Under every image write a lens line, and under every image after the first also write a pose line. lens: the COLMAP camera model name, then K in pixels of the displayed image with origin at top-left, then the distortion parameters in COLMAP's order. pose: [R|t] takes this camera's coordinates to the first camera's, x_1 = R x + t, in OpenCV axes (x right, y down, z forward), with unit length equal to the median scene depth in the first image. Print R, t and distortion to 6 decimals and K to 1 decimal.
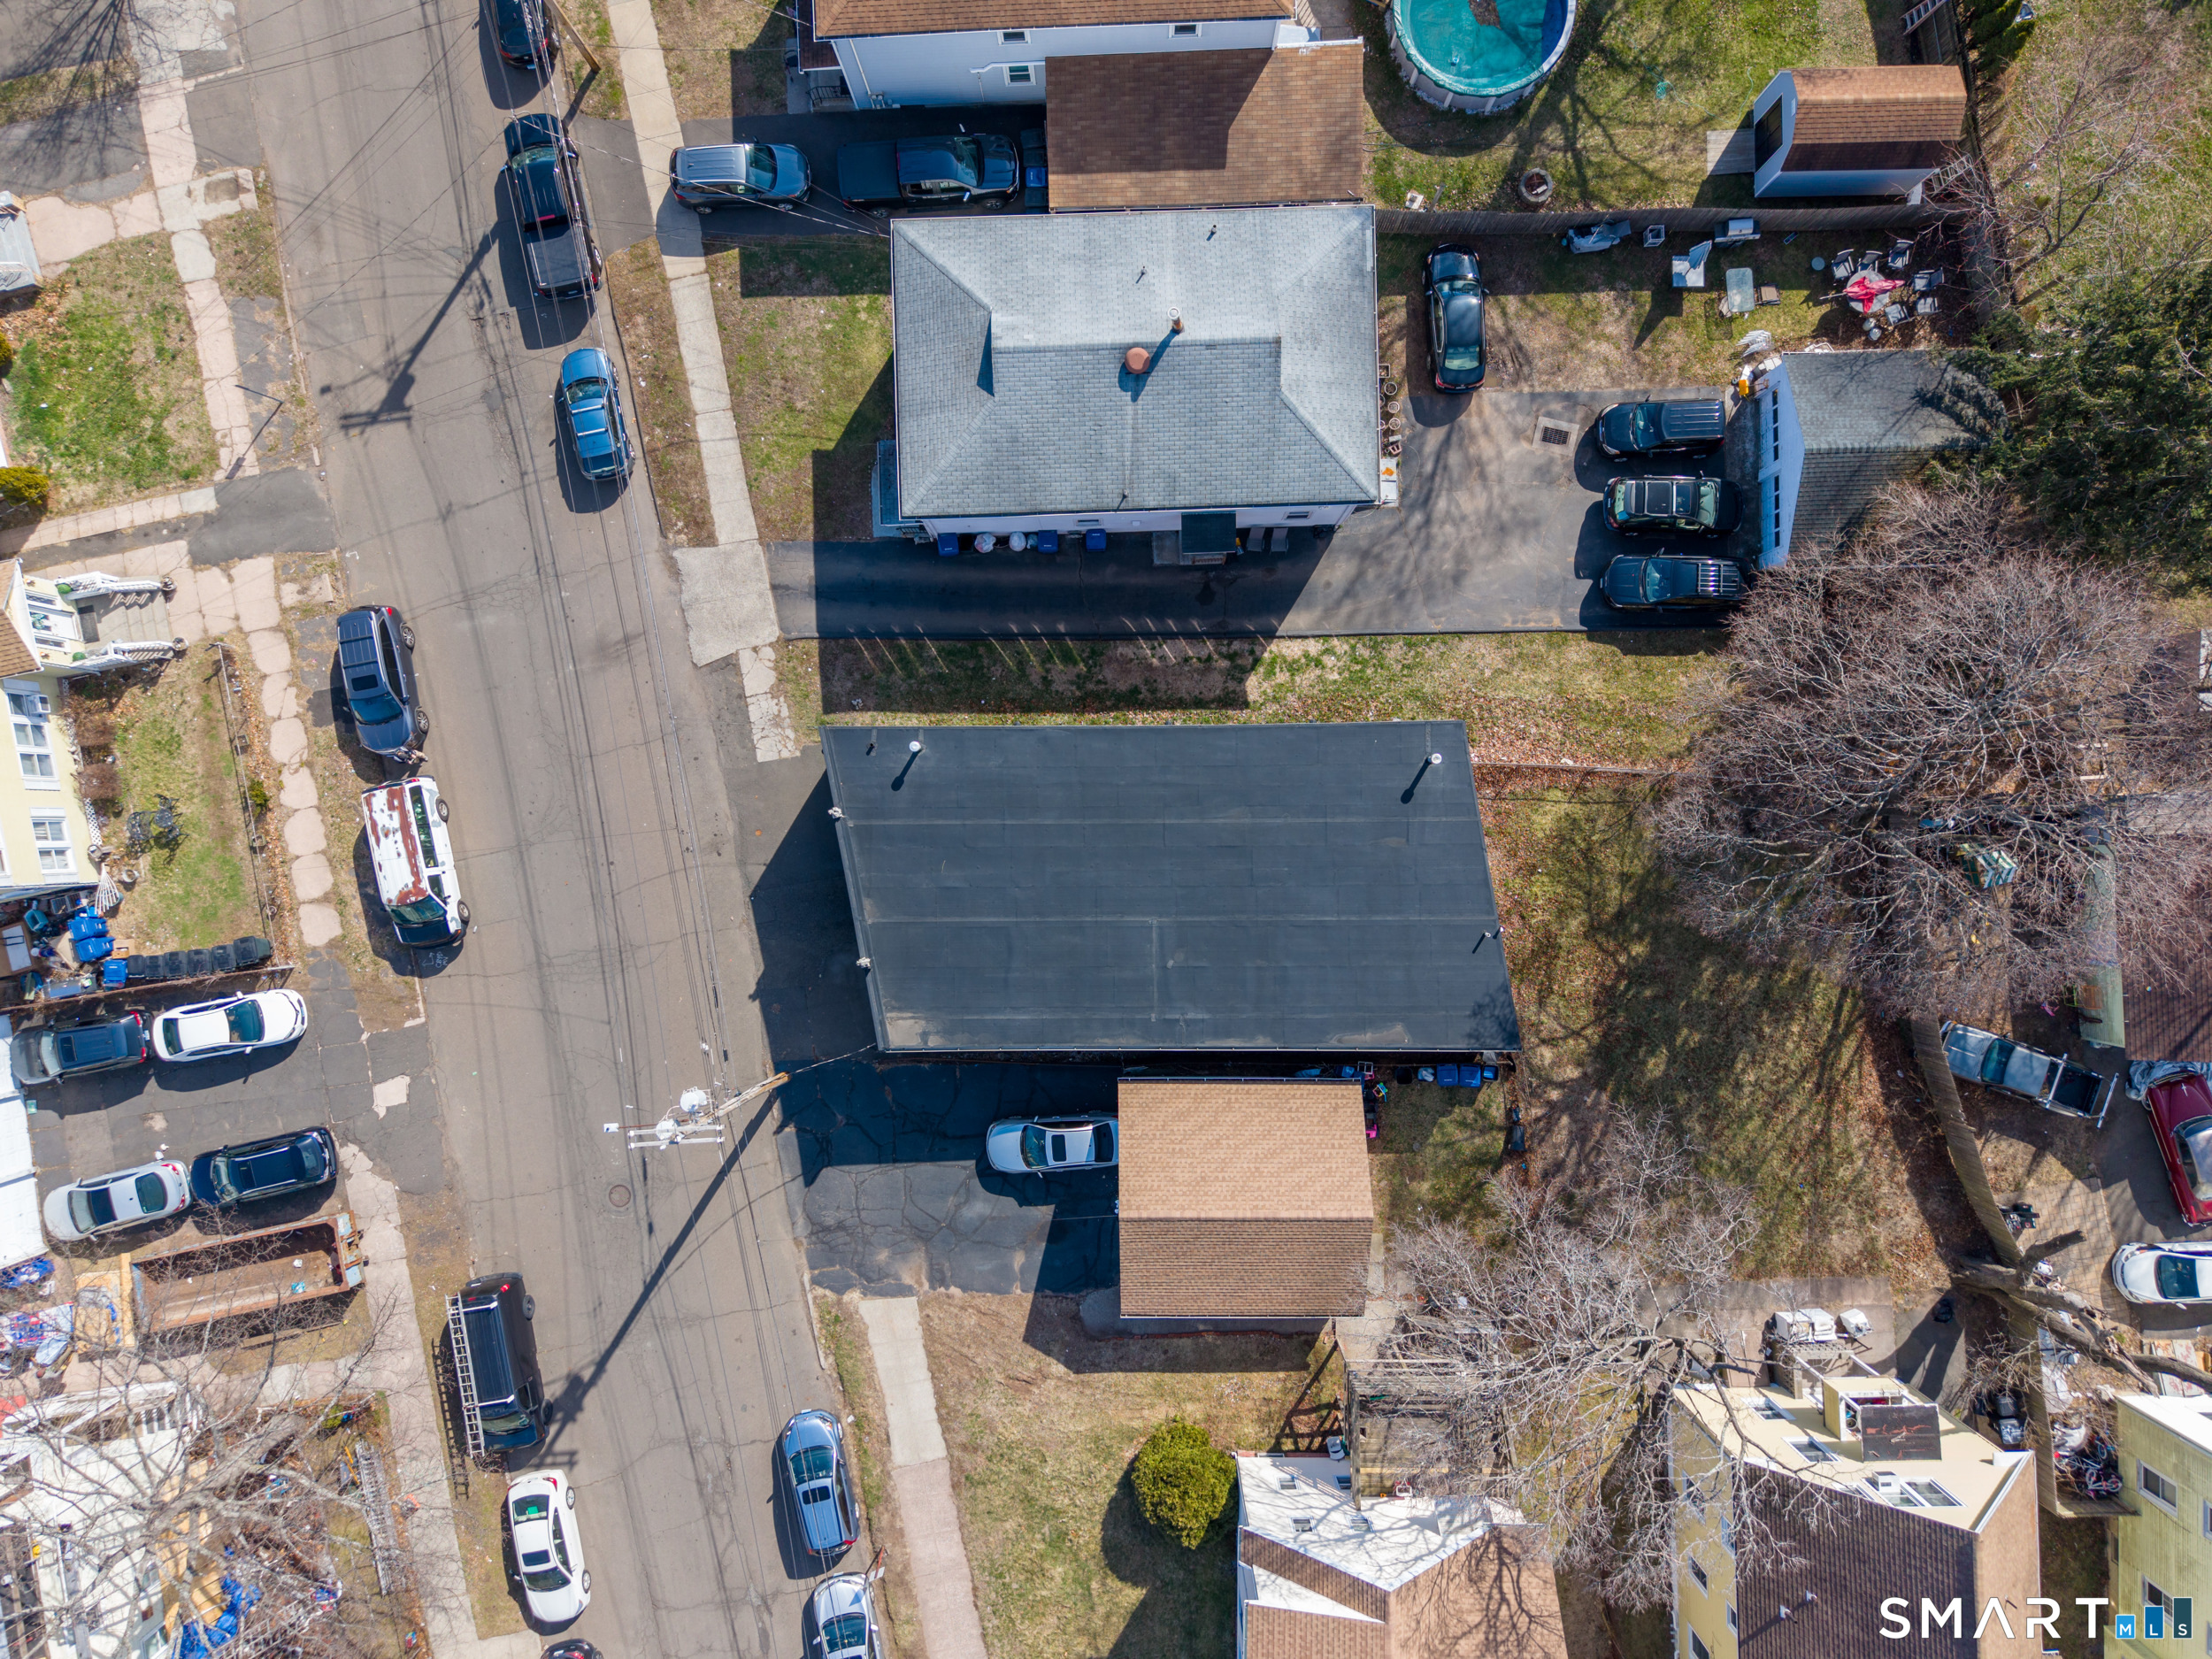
lens RADIAL K [[1485.0, 0, 1106.8], [0, 1485.0, 828.1], [0, 0, 1]] dist [0.041782, -0.045019]
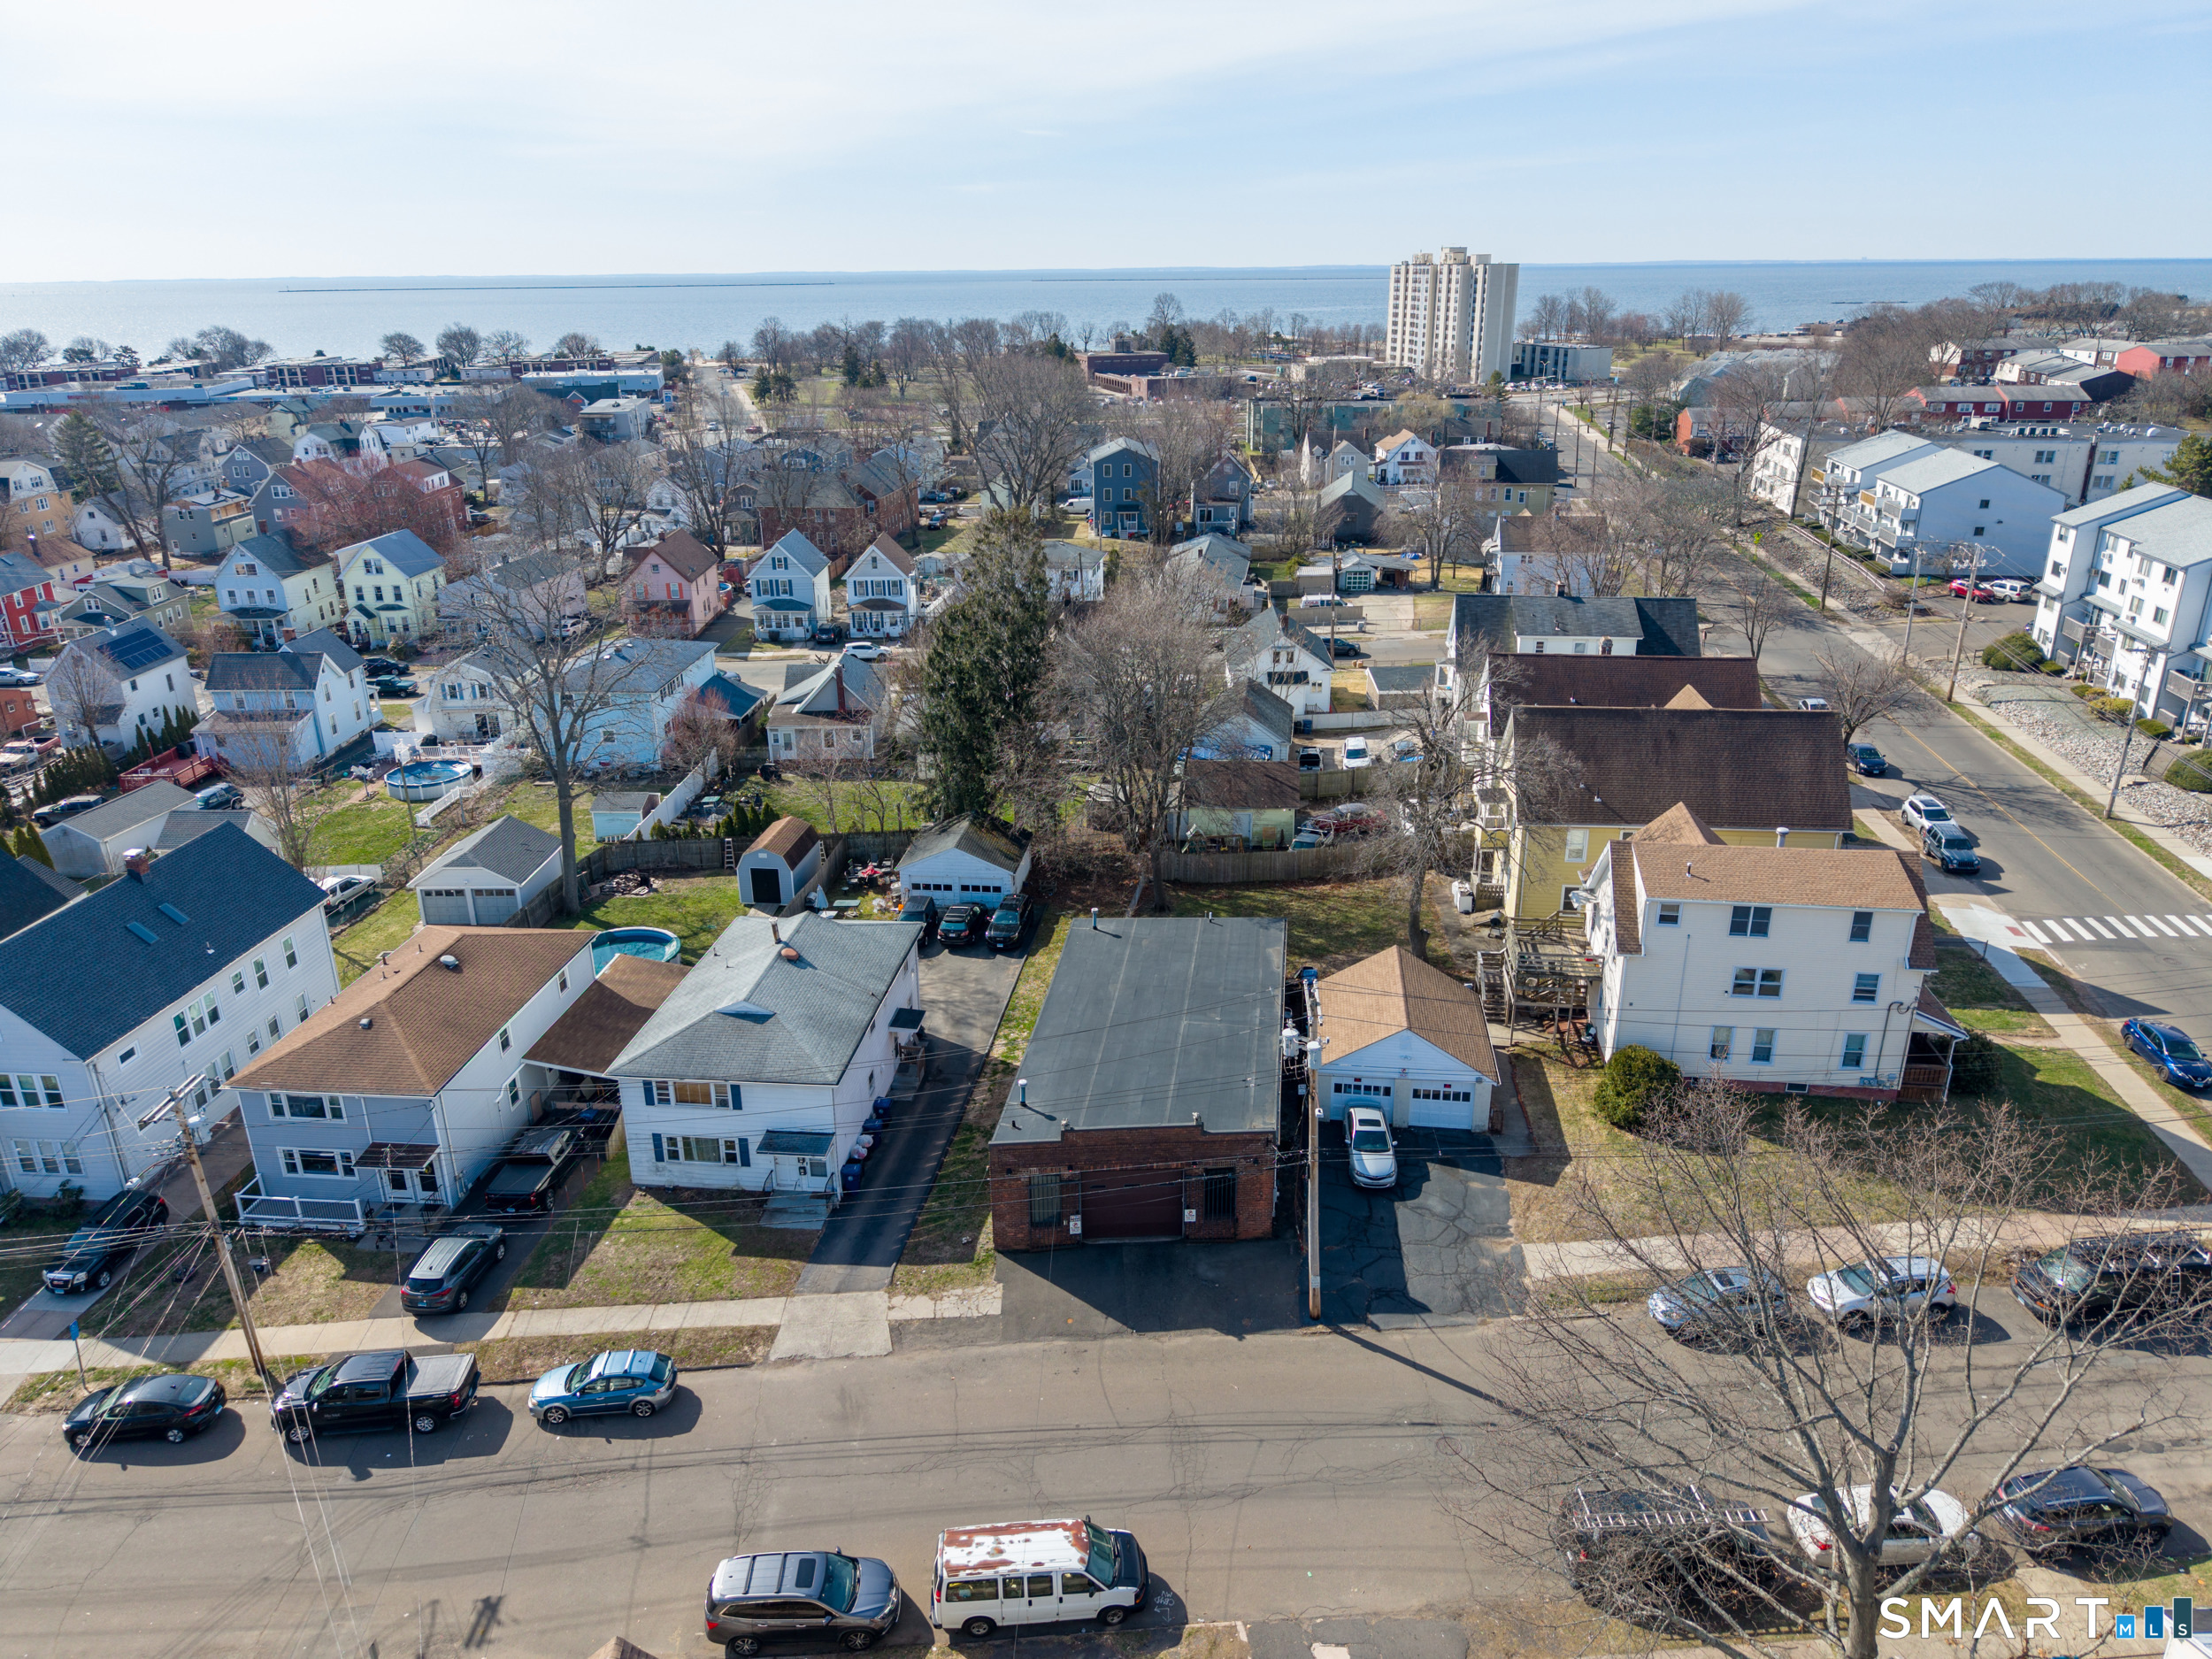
lens RADIAL K [[1485.0, 0, 1103.1], [0, 1485.0, 823.6], [0, 0, 1]] dist [0.041782, -0.045019]
pose [[0.139119, -0.334417, 0.932100, -1.055788], [0.990225, 0.037435, -0.134364, 0.147672], [0.010041, 0.941681, 0.336356, 0.349394]]
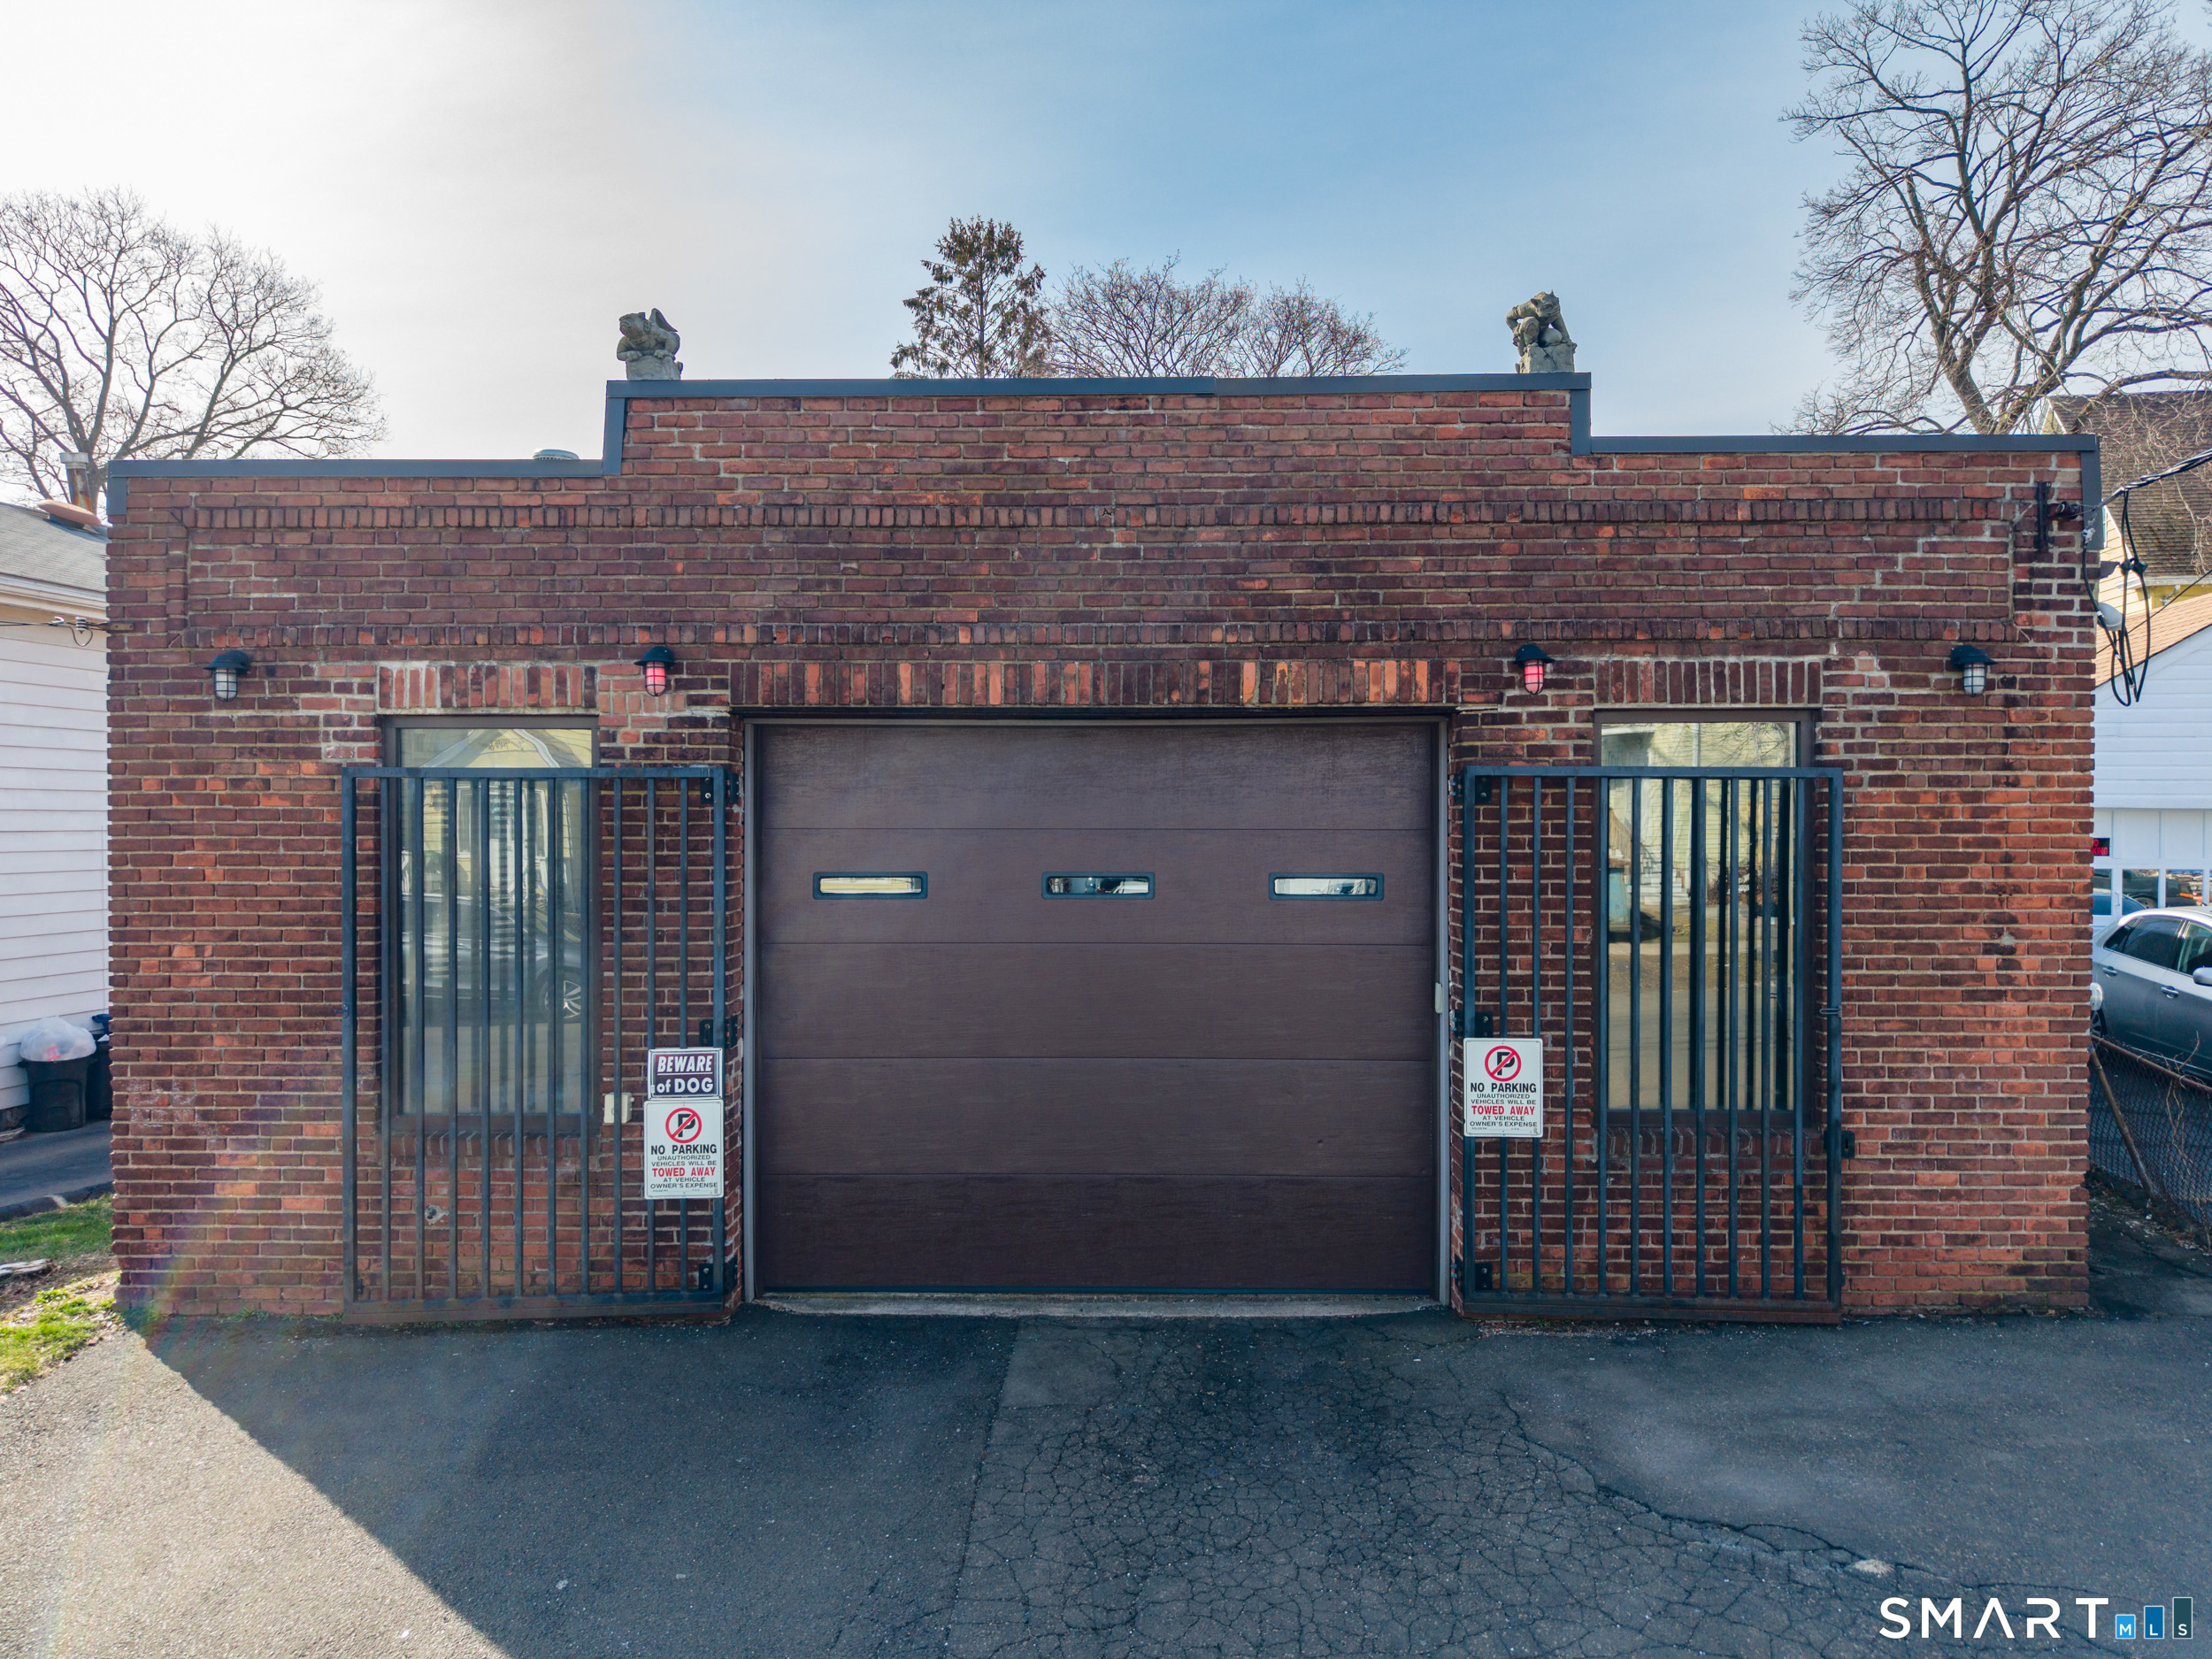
lens RADIAL K [[1485.0, 0, 1110.6], [0, 1485.0, 832.5], [0, 0, 1]] dist [0.041782, -0.045019]
pose [[0.209382, 0.002111, 0.977832, -0.305250], [0.977828, 0.002905, -0.209387, 0.070203], [-0.003282, 0.999994, -0.001456, 0.944957]]
